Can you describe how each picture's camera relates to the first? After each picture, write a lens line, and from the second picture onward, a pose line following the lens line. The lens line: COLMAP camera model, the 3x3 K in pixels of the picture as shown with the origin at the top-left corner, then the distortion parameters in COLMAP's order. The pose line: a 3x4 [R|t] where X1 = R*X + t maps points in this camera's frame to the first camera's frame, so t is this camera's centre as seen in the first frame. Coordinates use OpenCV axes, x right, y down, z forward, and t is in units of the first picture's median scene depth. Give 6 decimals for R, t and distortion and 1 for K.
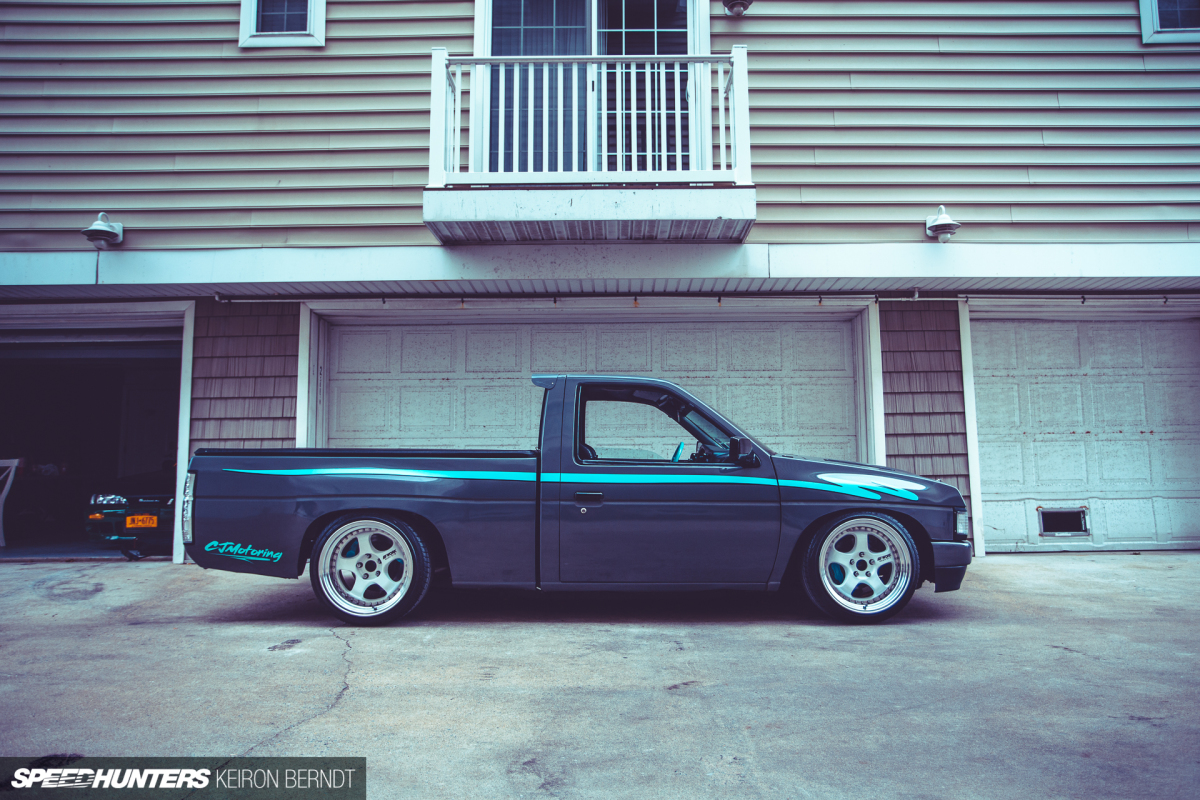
lens RADIAL K [[805.3, 0, 600.0], [0, 805.3, 400.0], [0, 0, 1]] dist [-0.022092, 0.002551]
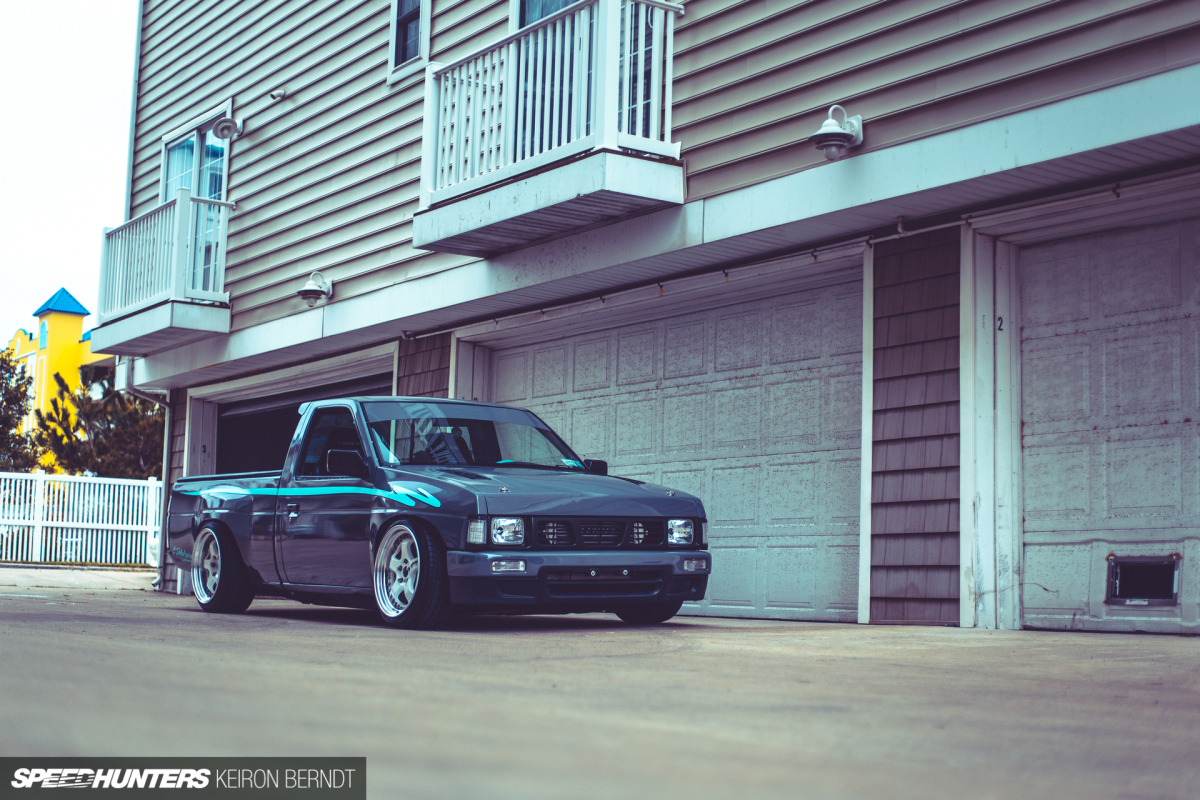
lens RADIAL K [[1864.0, 0, 600.0], [0, 1864.0, 400.0], [0, 0, 1]] dist [0.005353, -0.076174]
pose [[0.538229, -0.067302, -0.840107, 1.484559], [0.047629, 0.997642, -0.049408, 0.071175], [0.841452, -0.013421, 0.540165, -0.036704]]
